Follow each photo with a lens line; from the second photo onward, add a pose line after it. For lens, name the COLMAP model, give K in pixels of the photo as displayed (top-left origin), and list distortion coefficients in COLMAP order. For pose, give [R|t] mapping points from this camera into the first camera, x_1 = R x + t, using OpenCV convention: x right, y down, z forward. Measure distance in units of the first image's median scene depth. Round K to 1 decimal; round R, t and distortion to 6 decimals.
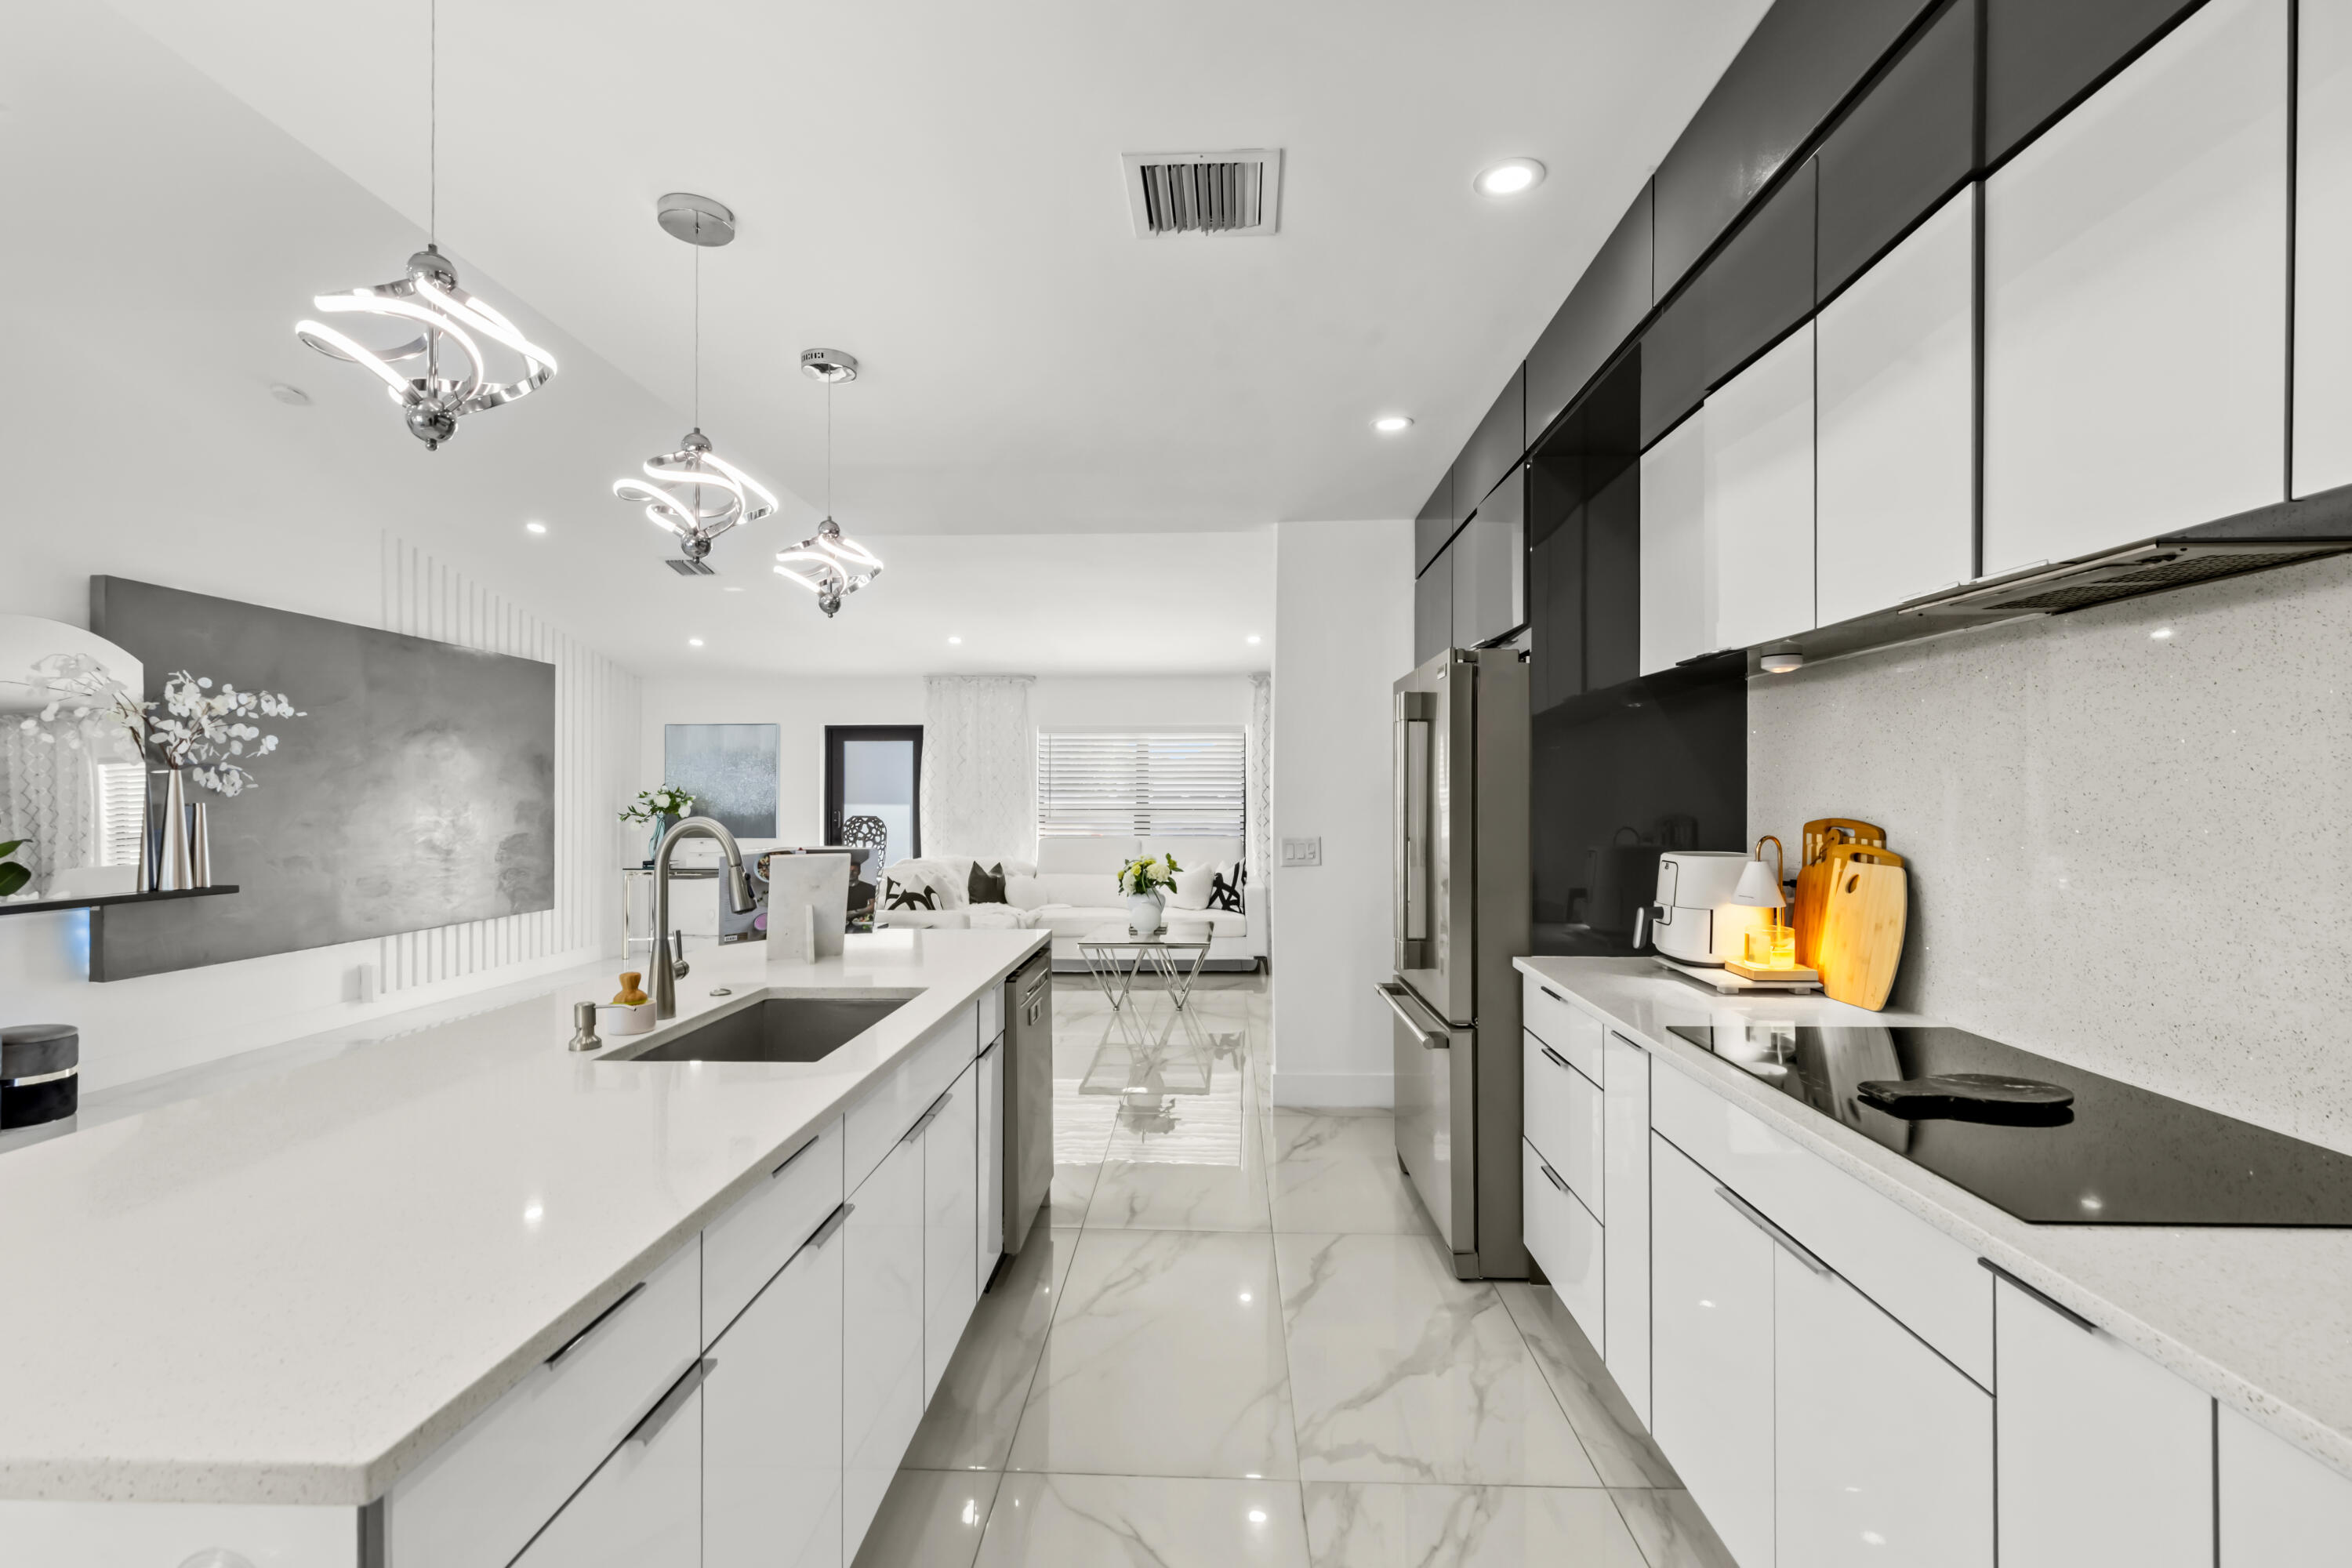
lens RADIAL K [[1080.4, 0, 1210.7], [0, 1080.4, 784.1], [0, 0, 1]] dist [0.003936, -0.002198]
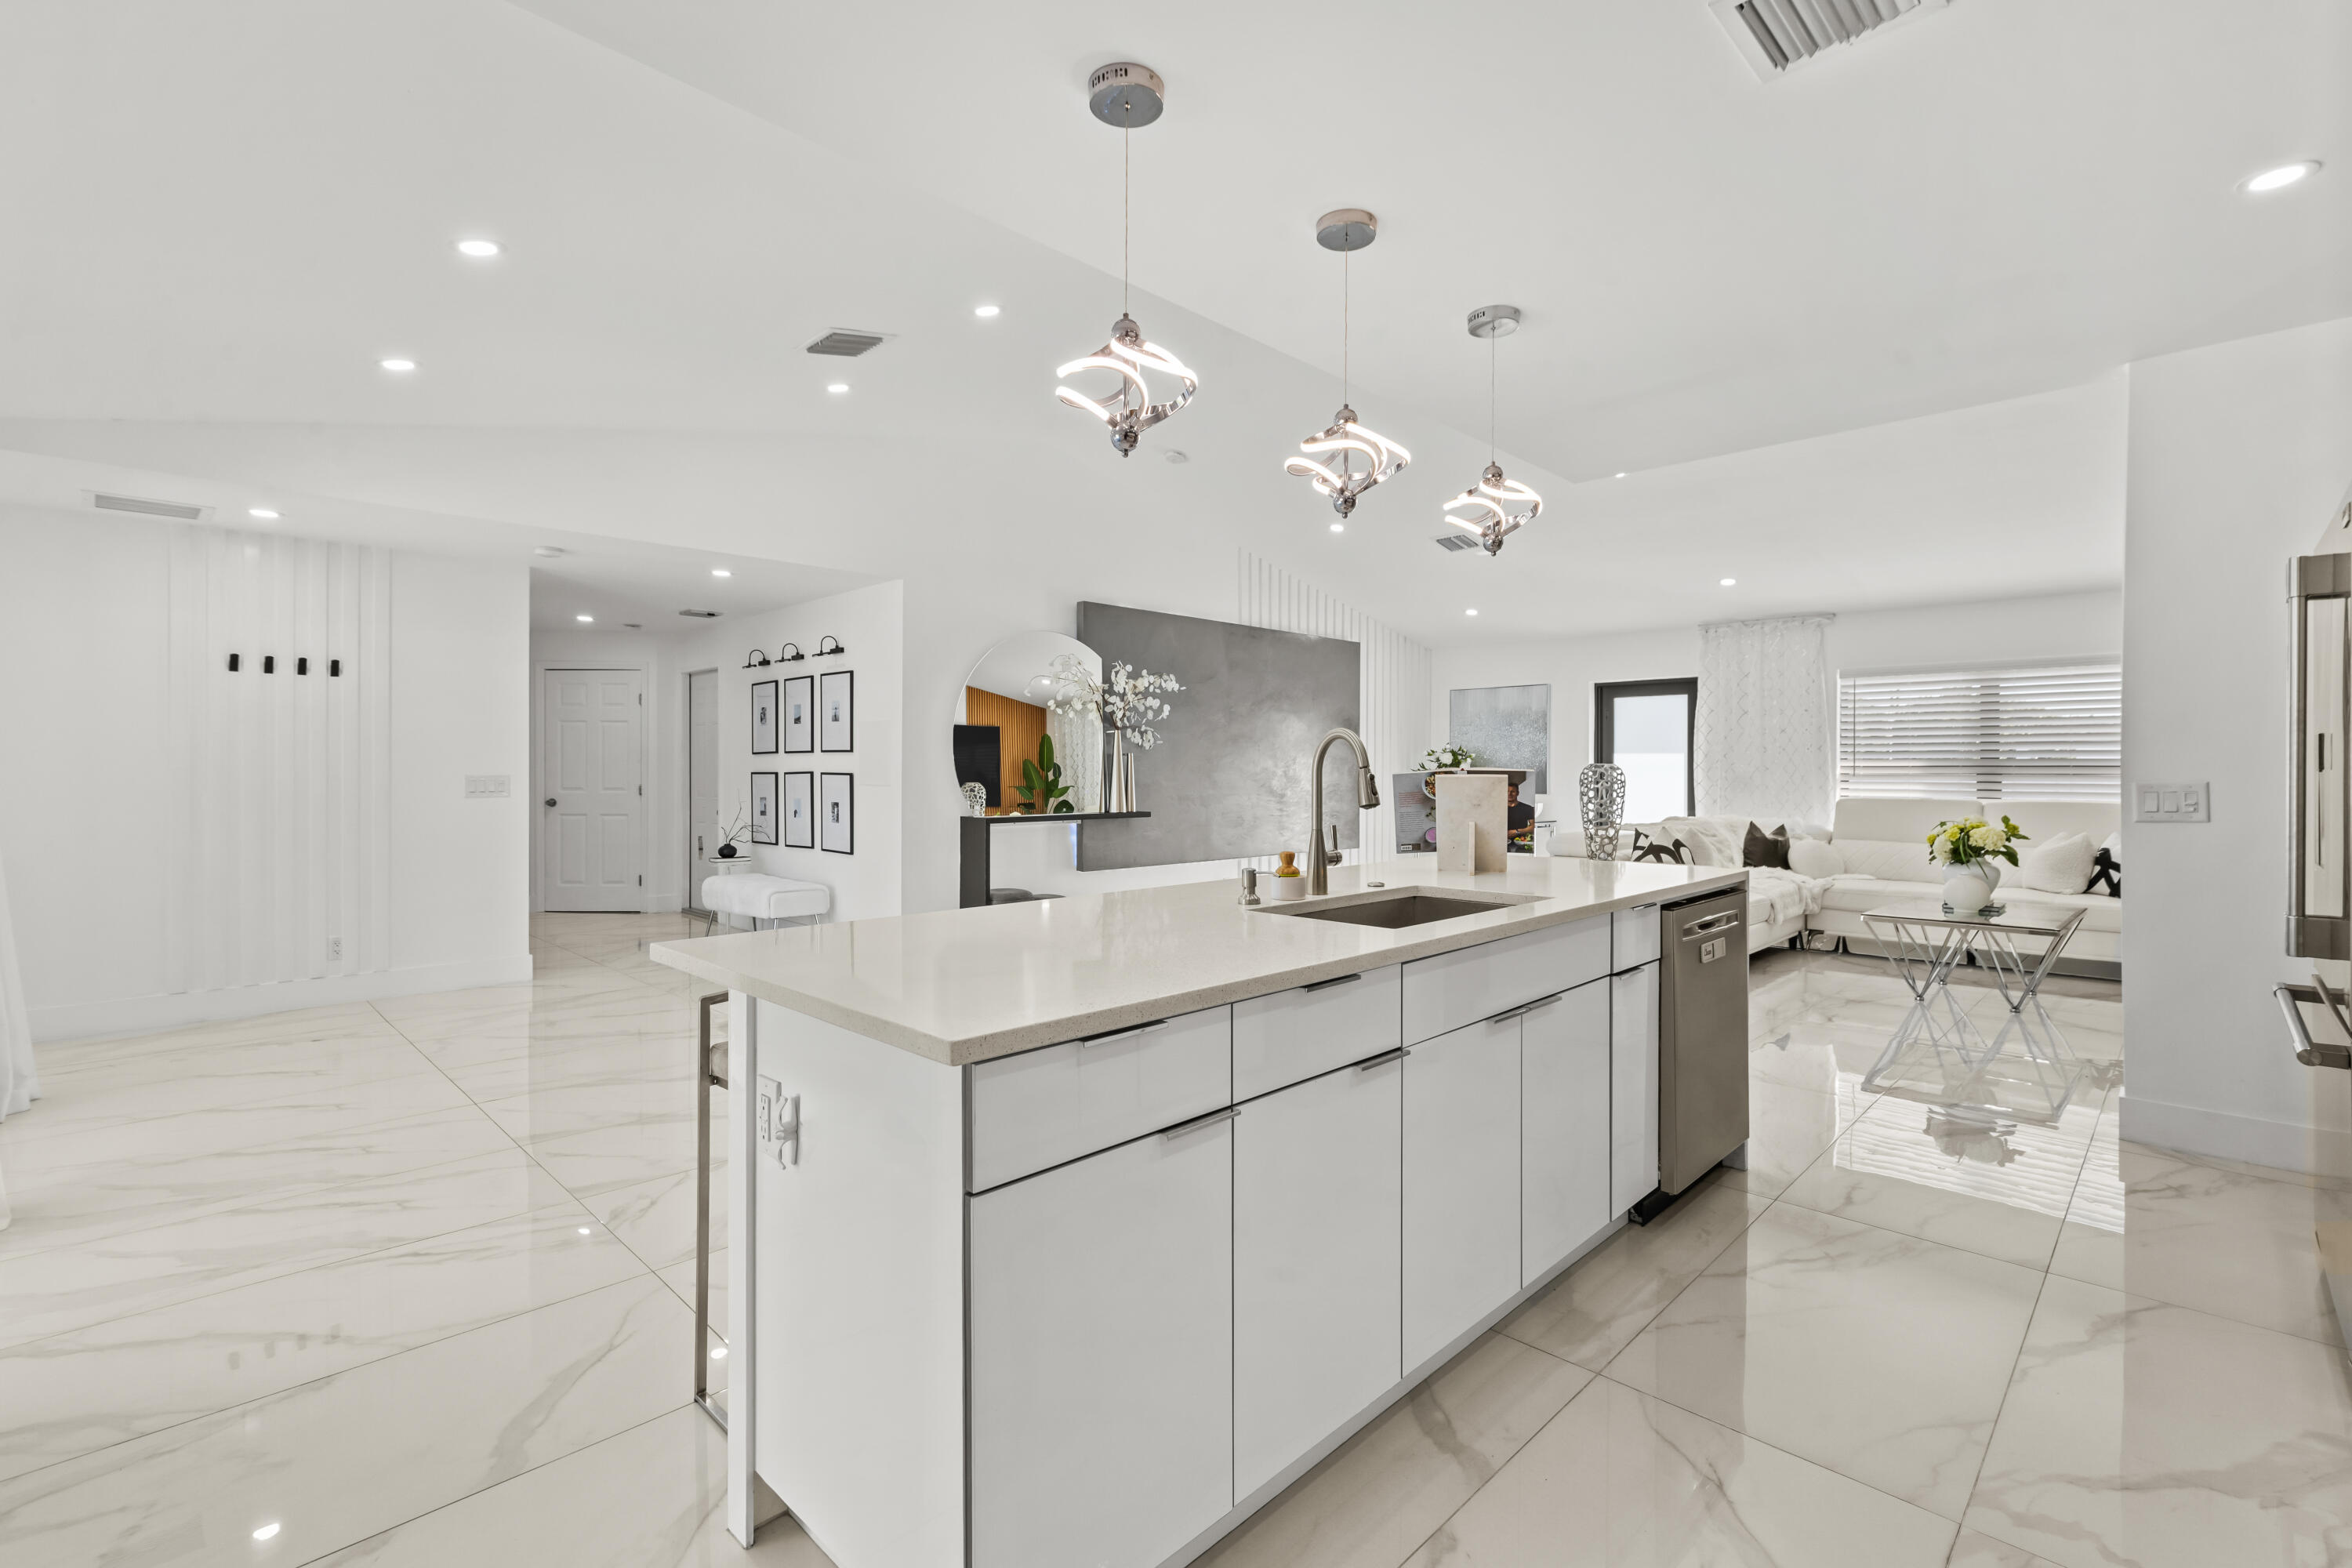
lens RADIAL K [[1080.4, 0, 1176.5], [0, 1080.4, 760.5], [0, 0, 1]] dist [0.003936, -0.002198]
pose [[0.727239, -0.005340, -0.686364, 0.106672], [0.007150, 0.999974, -0.000204, 0.032108], [0.686347, -0.004759, 0.727258, 0.002372]]
